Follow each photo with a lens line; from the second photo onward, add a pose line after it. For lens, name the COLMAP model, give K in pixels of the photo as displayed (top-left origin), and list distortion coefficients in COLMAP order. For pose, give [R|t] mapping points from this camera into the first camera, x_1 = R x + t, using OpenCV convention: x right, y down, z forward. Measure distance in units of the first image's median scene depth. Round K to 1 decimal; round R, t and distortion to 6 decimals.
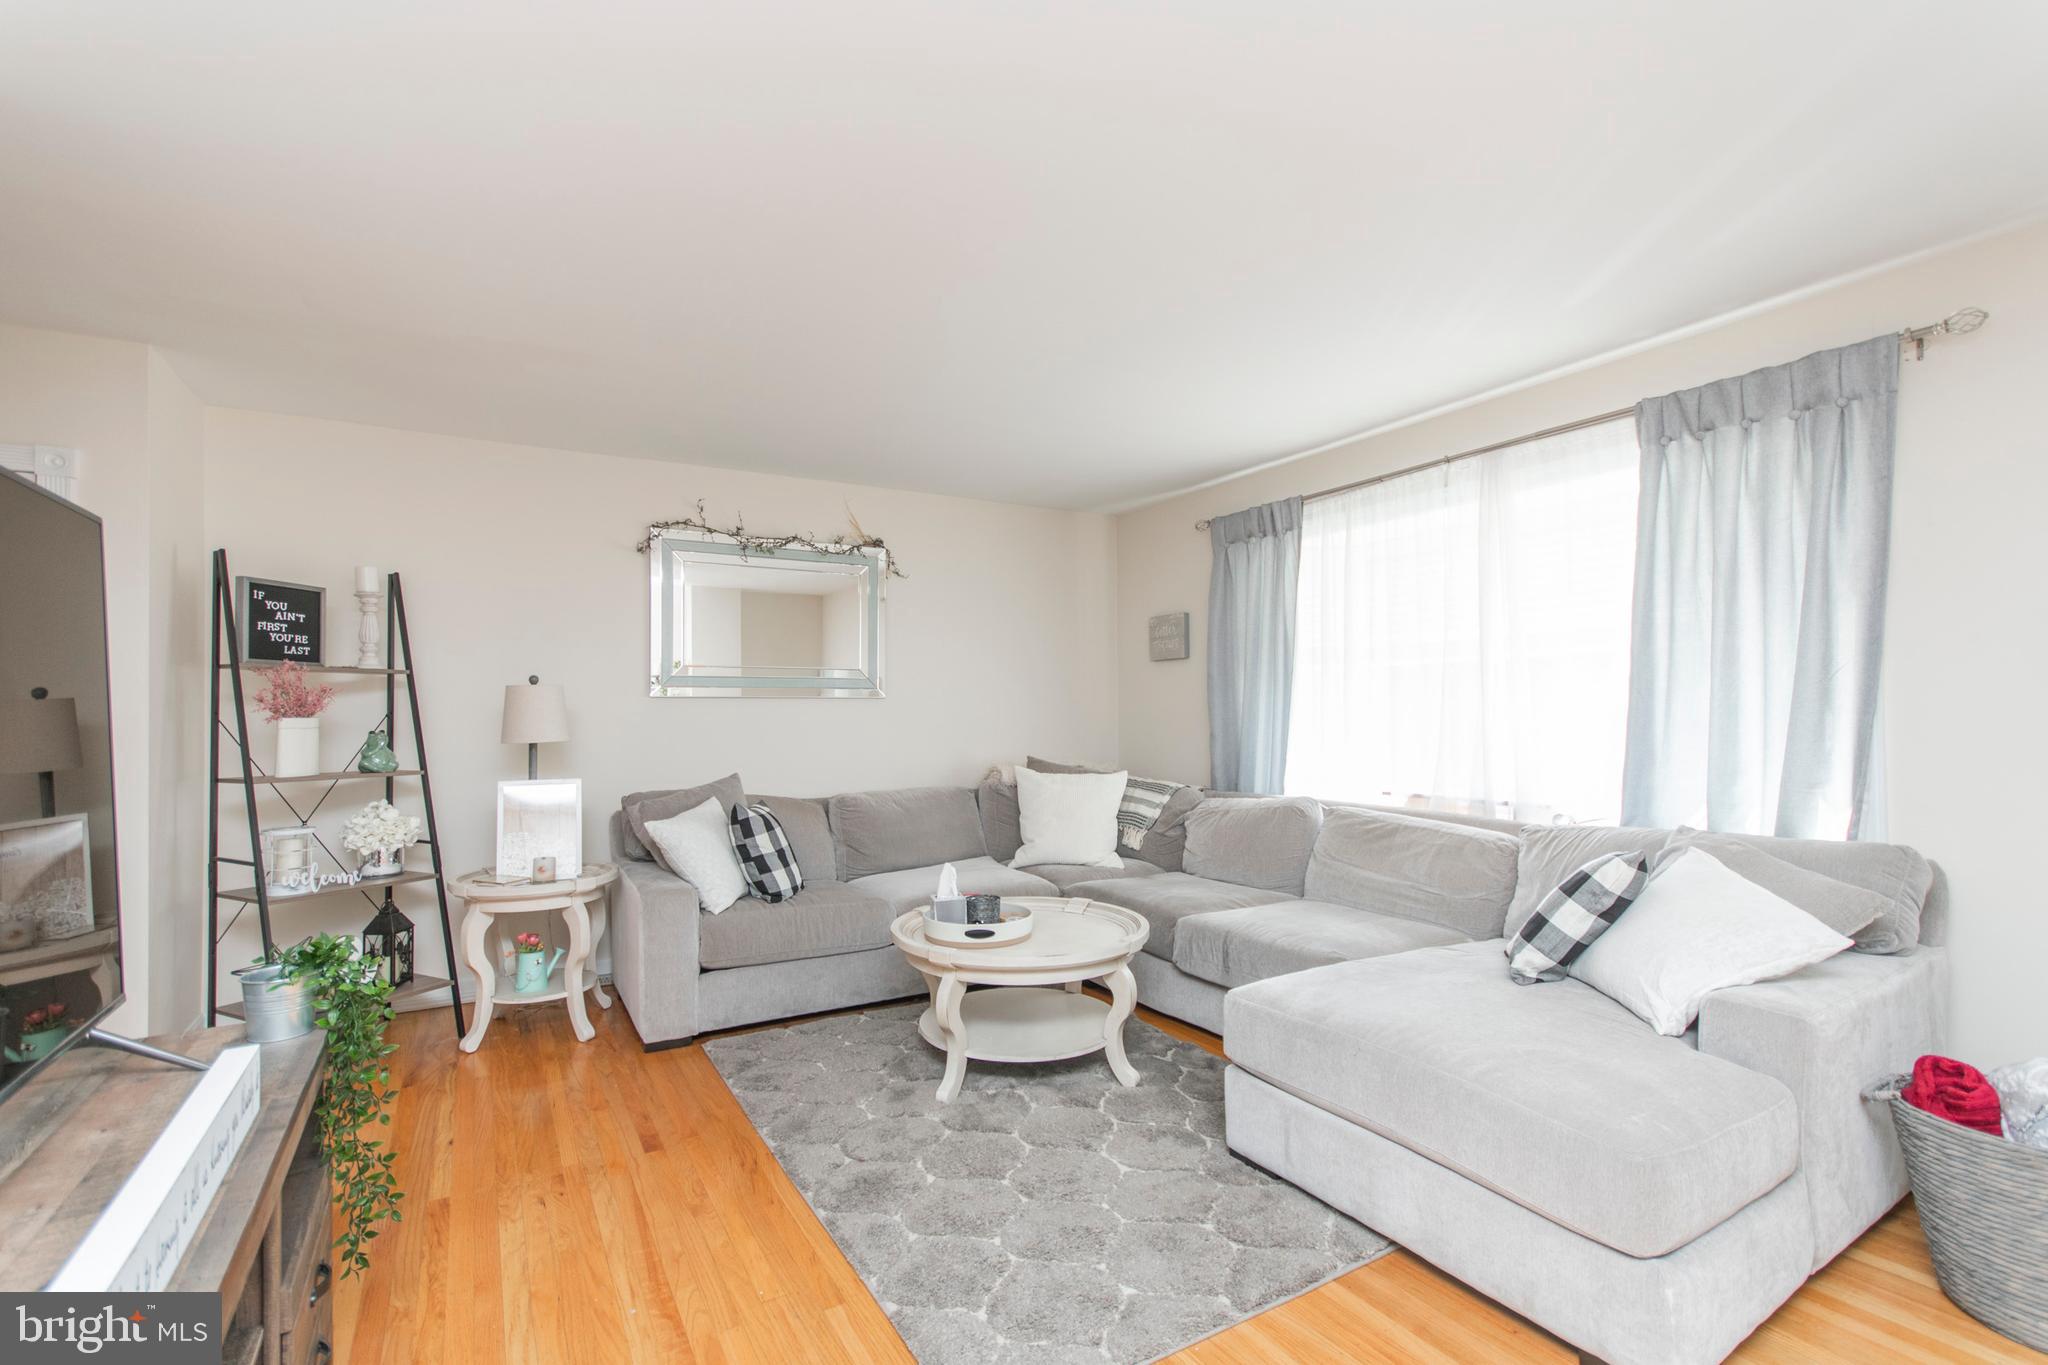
lens RADIAL K [[902.1, 0, 1020.4], [0, 902.1, 690.0], [0, 0, 1]] dist [0.002415, -0.000483]
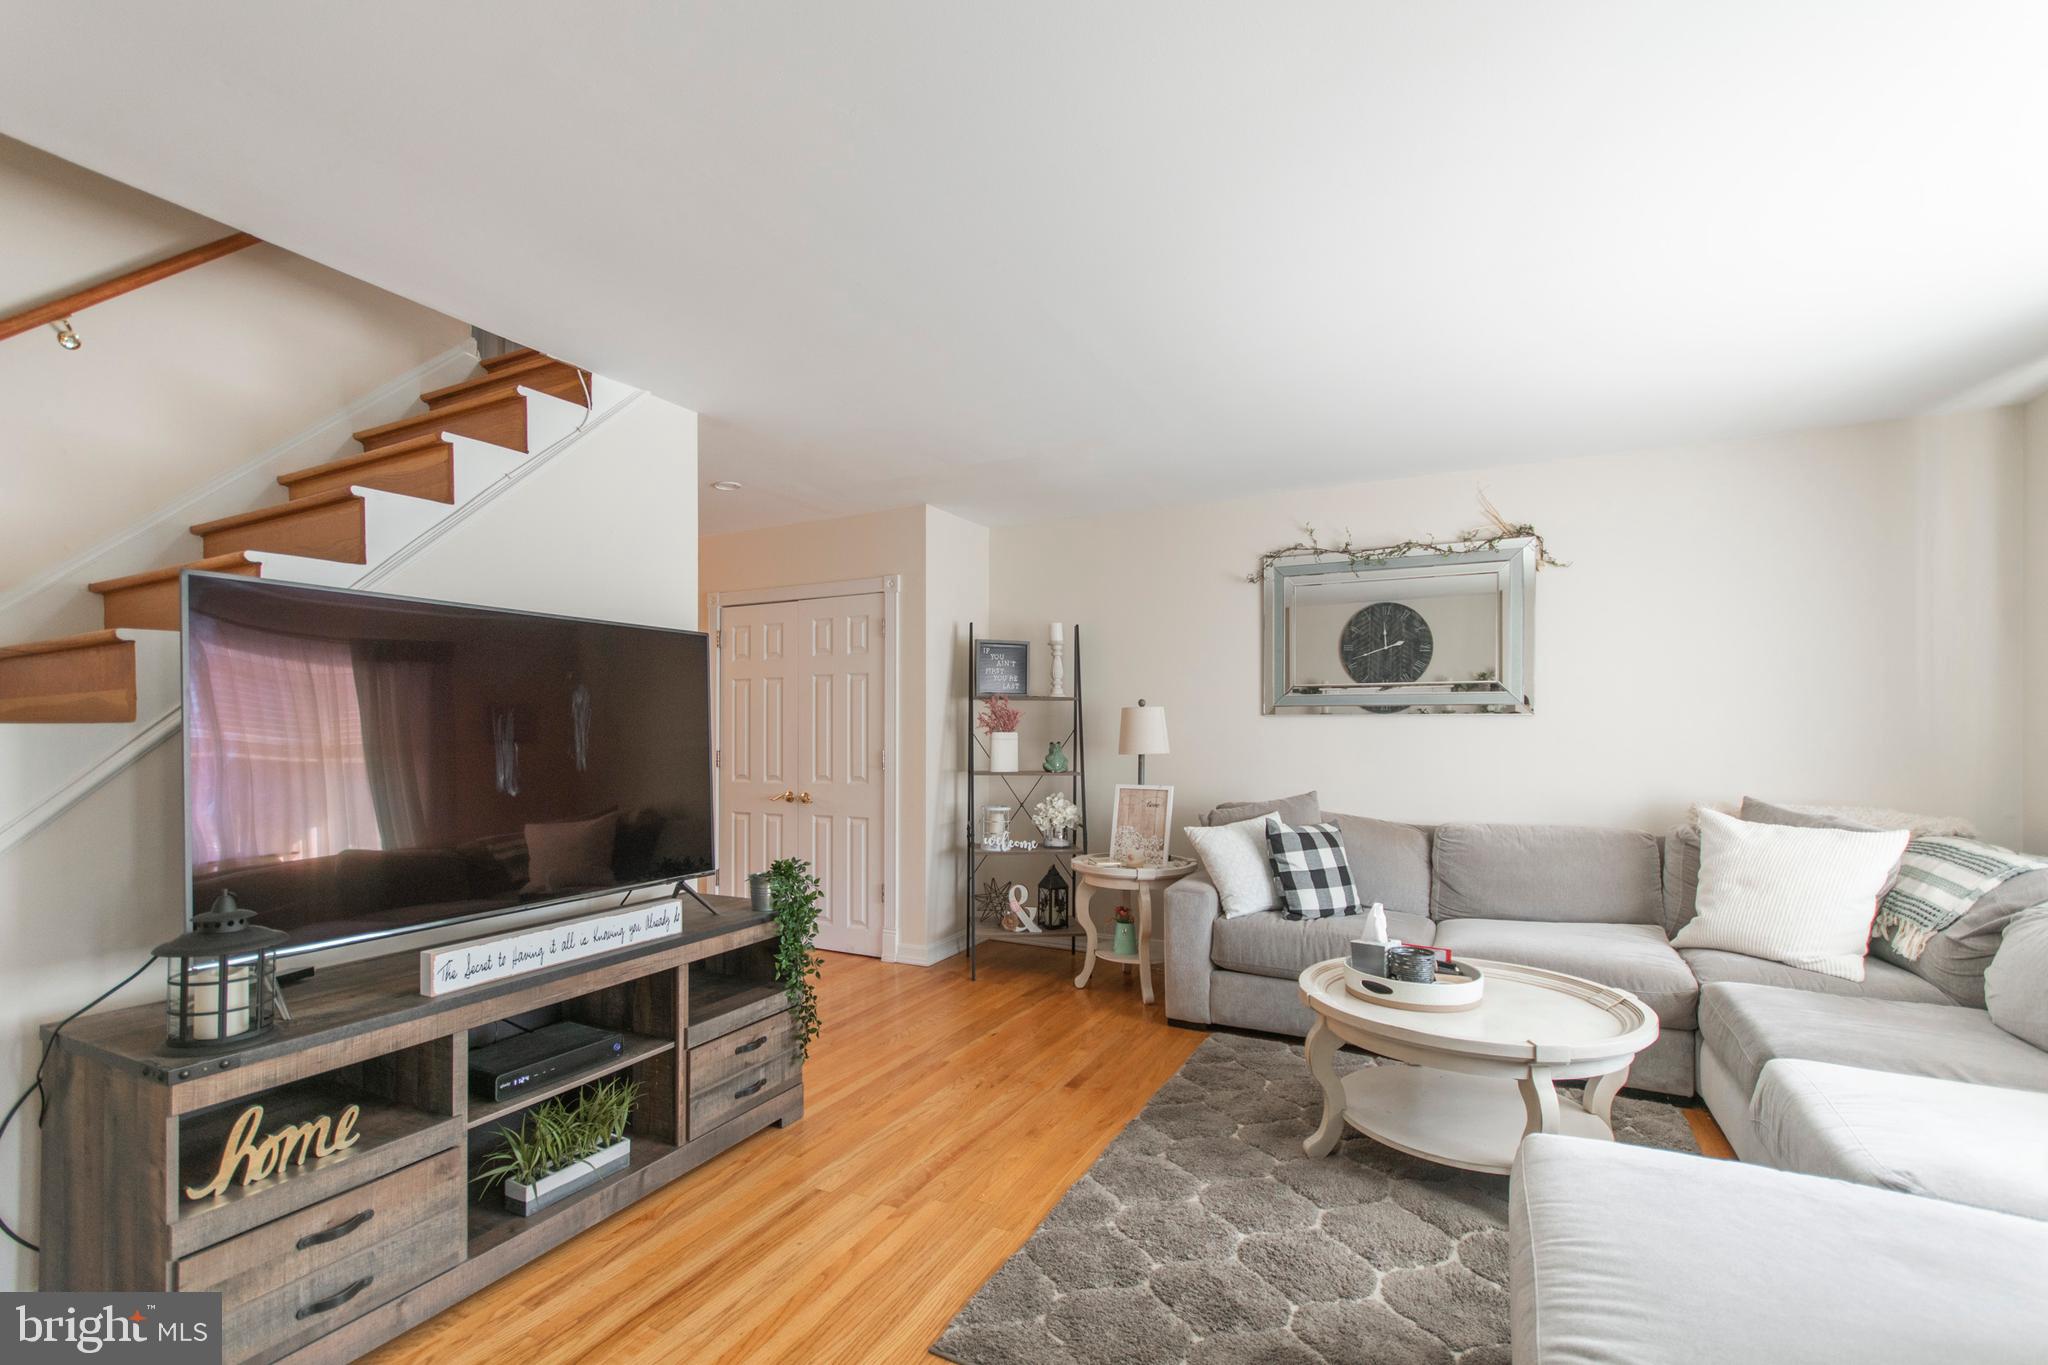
lens RADIAL K [[926.3, 0, 1014.6], [0, 926.3, 701.0], [0, 0, 1]] dist [0.000035, -0.000377]
pose [[0.533118, -0.017775, -0.845854, 0.432361], [0.014428, 0.999825, -0.011917, -0.001073], [0.845918, -0.005851, 0.533281, 0.184574]]
